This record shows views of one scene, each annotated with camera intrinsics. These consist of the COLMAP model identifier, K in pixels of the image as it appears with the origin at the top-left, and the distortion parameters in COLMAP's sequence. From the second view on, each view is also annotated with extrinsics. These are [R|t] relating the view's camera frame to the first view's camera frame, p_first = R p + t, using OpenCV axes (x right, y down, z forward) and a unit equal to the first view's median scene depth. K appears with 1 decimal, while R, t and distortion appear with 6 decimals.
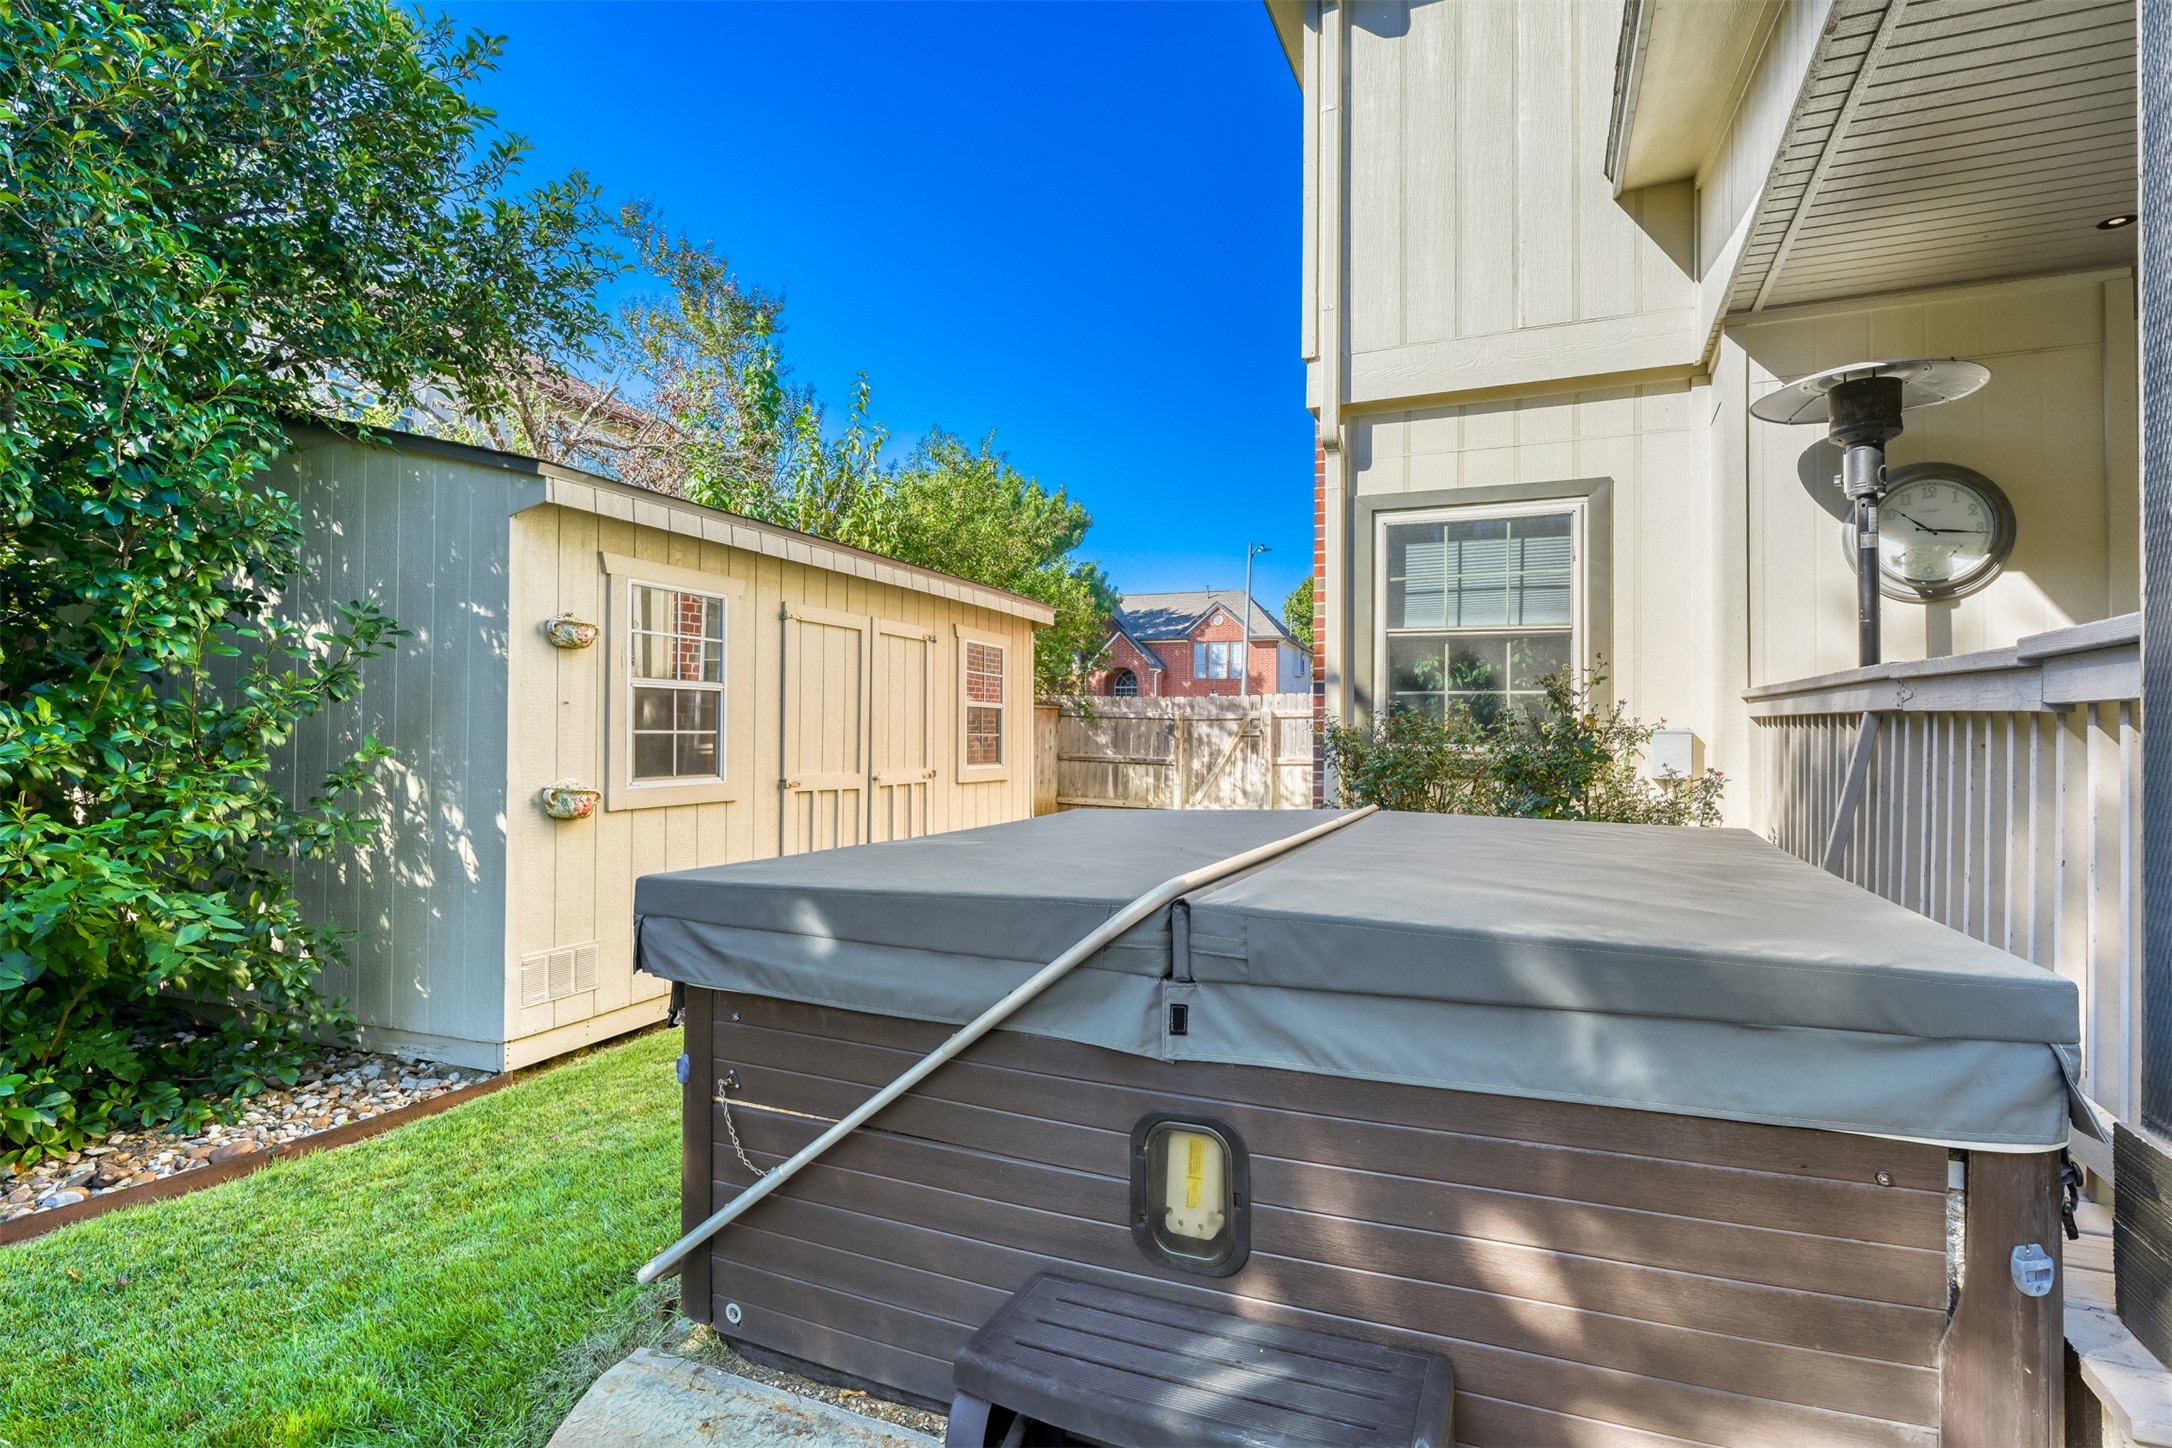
lens RADIAL K [[1093.7, 0, 1082.7], [0, 1093.7, 735.6], [0, 0, 1]] dist [-0.004691, -0.000634]
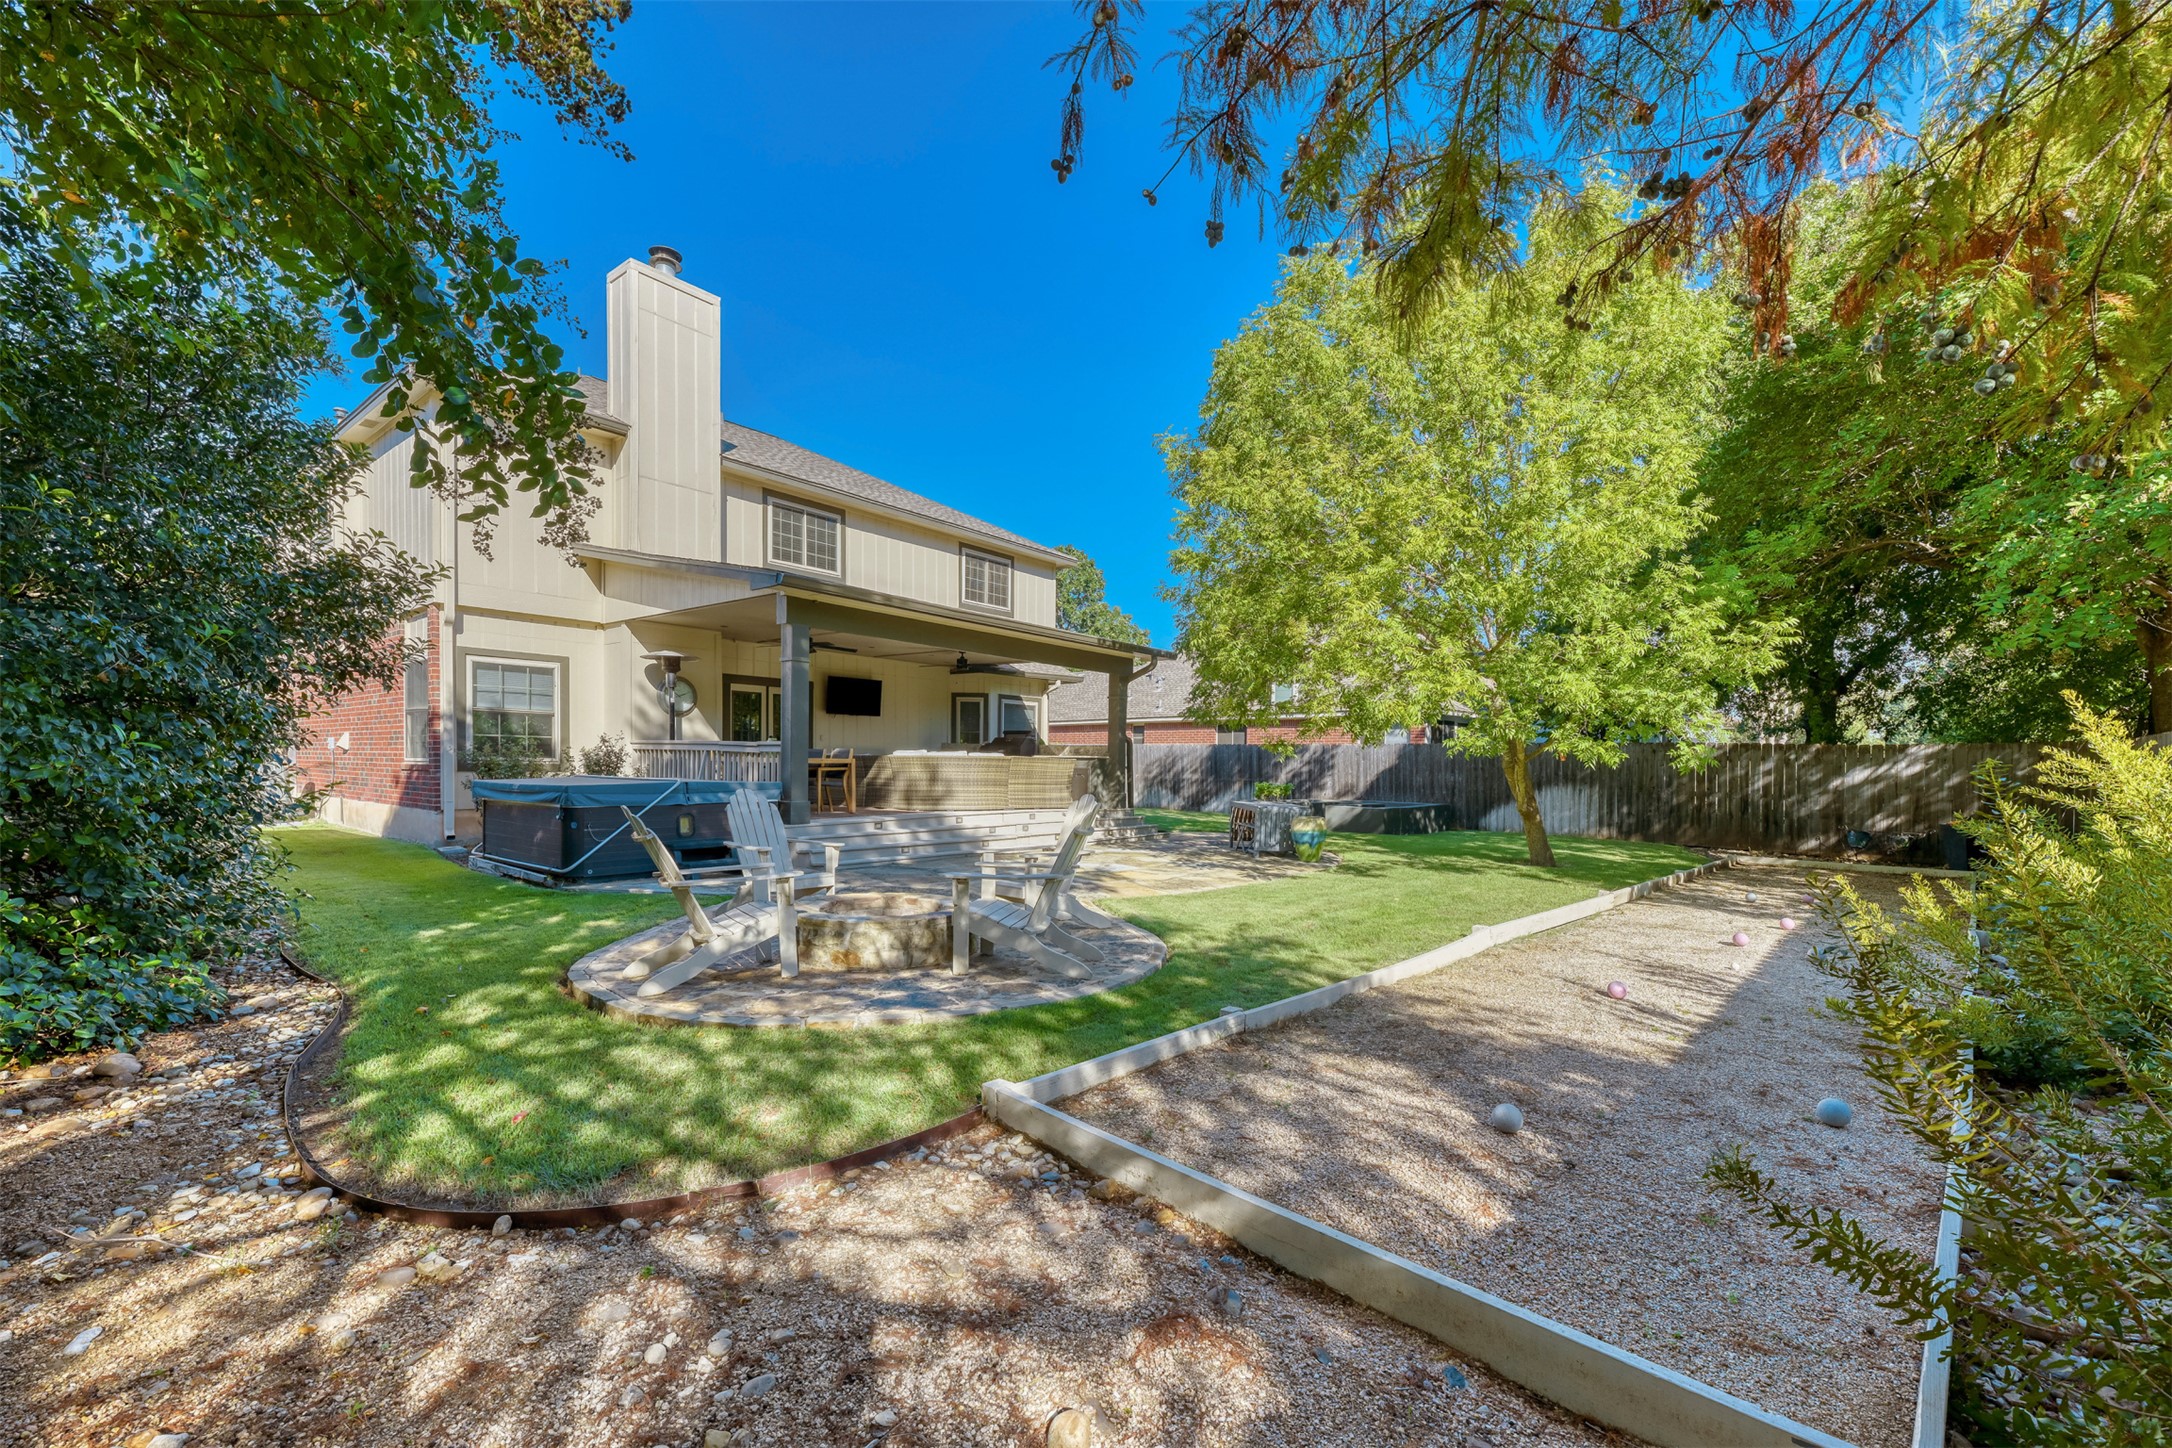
lens RADIAL K [[870.5, 0, 1087.1], [0, 870.5, 740.3], [0, 0, 1]] dist [0.000196, 0.000136]
pose [[0.249554, 0.019863, 0.968157, -1.207676], [-0.006958, 0.999801, -0.018719, -0.002058], [-0.968336, -0.002065, 0.249643, -0.727152]]
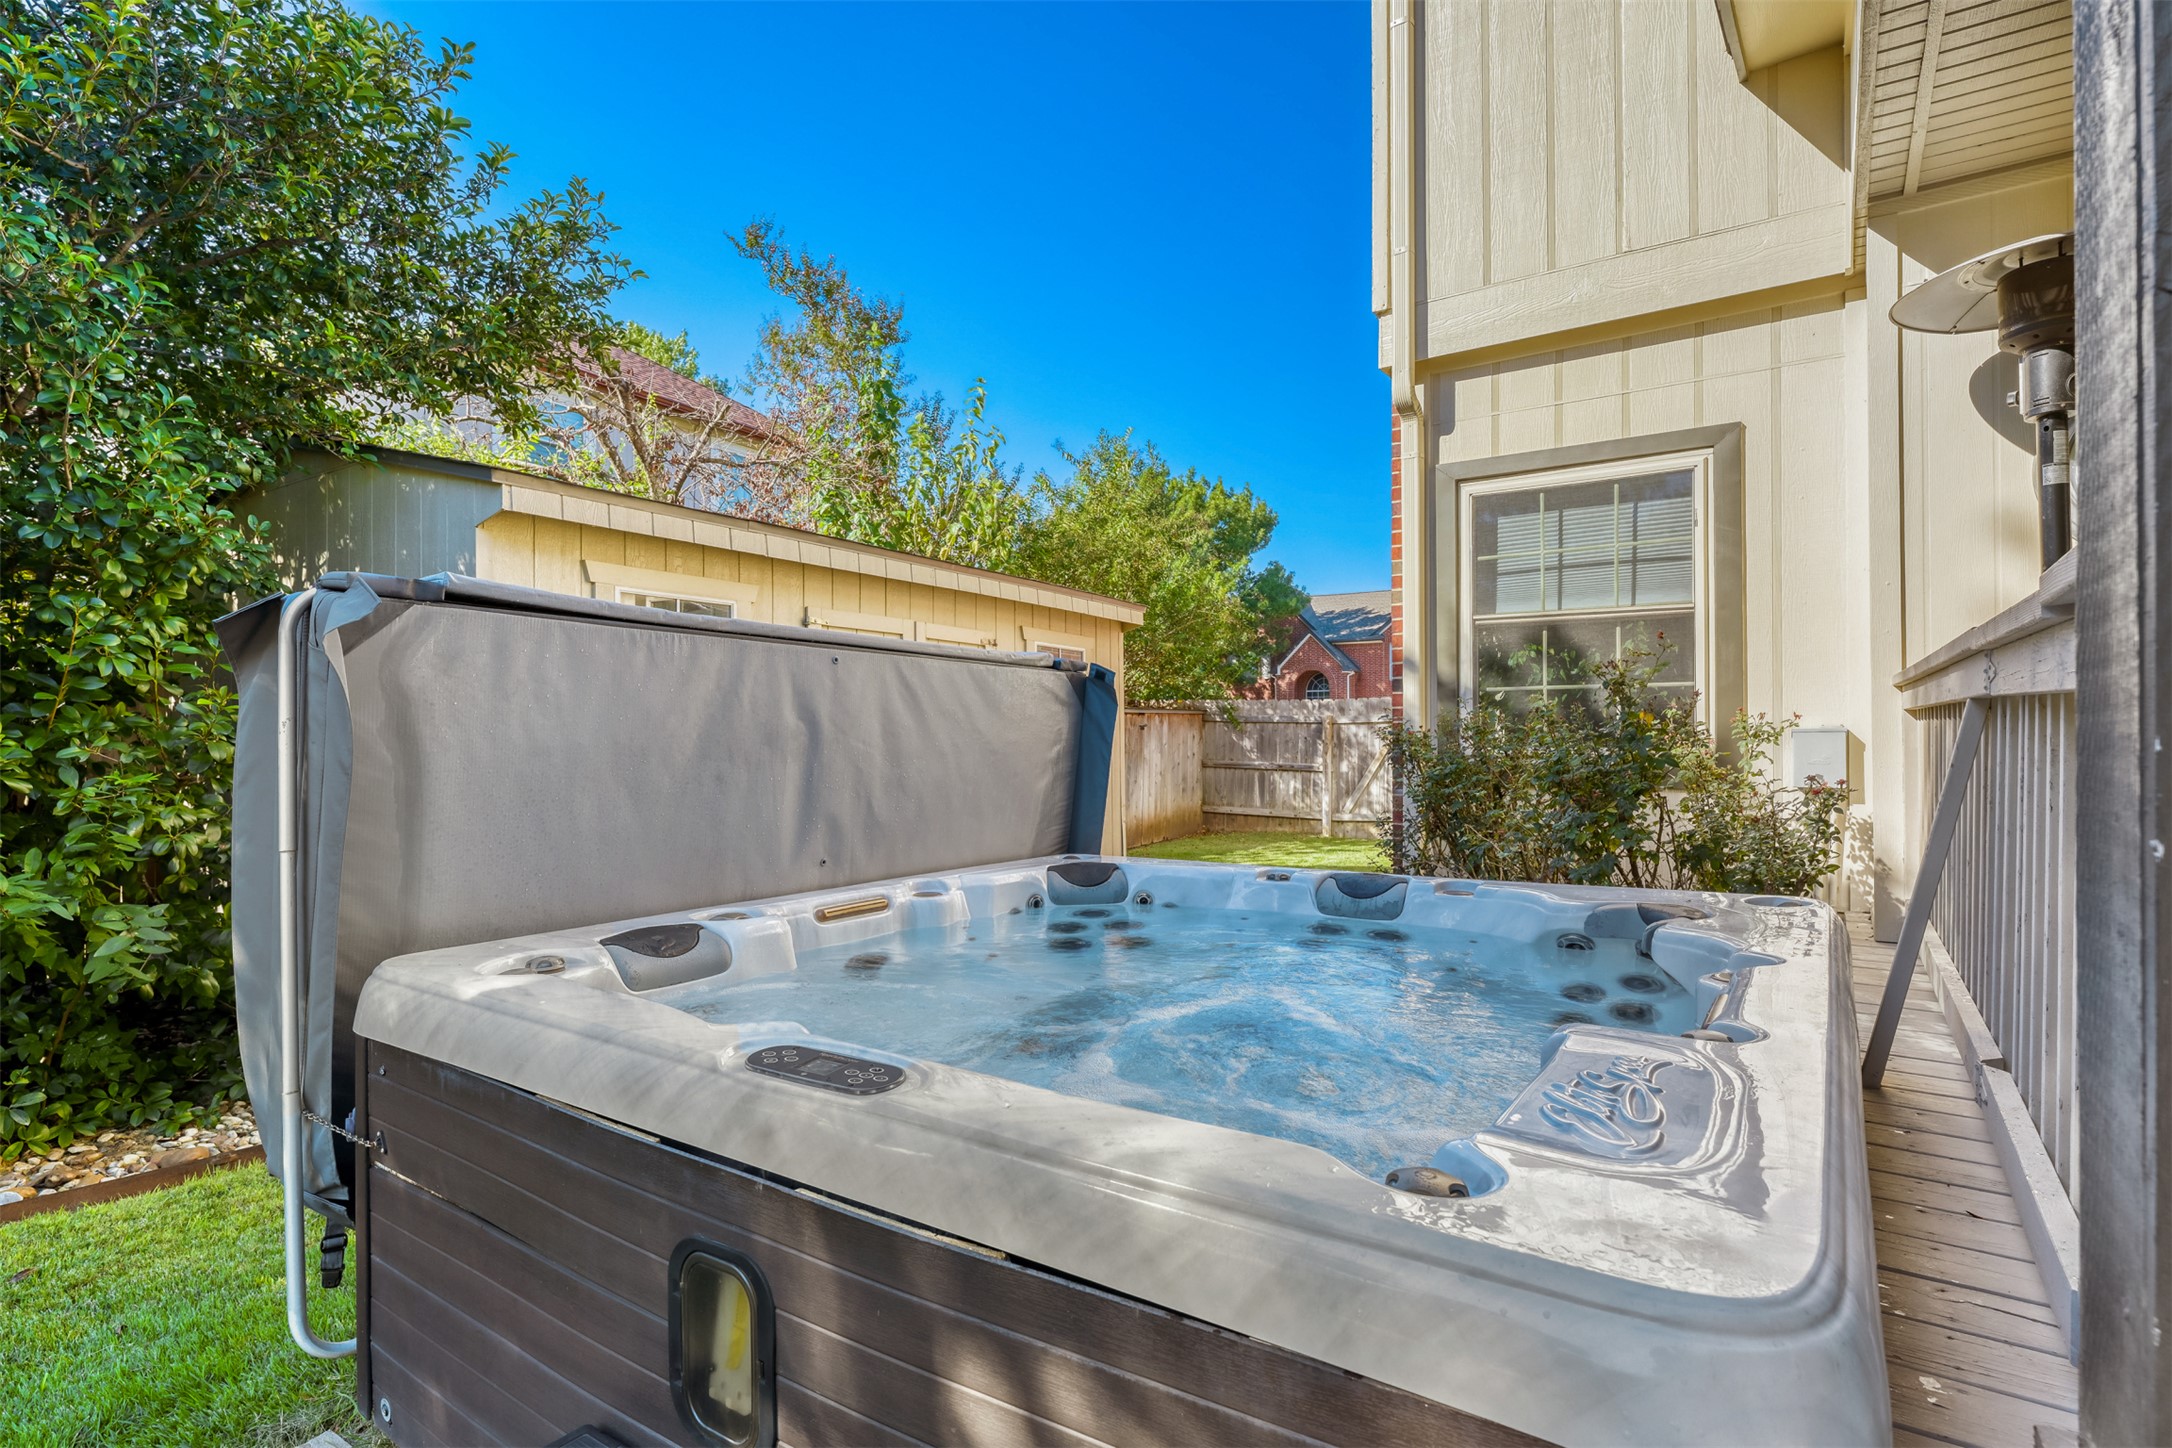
lens RADIAL K [[1090.4, 0, 1089.3], [0, 1090.4, 749.0], [0, 0, 1]] dist [-0.001523, -0.000453]
pose [[0.982082, -0.009129, -0.188231, 0.146780], [0.010315, 0.999933, 0.005321, 0.000993], [0.188170, -0.007167, 0.982110, 0.093443]]
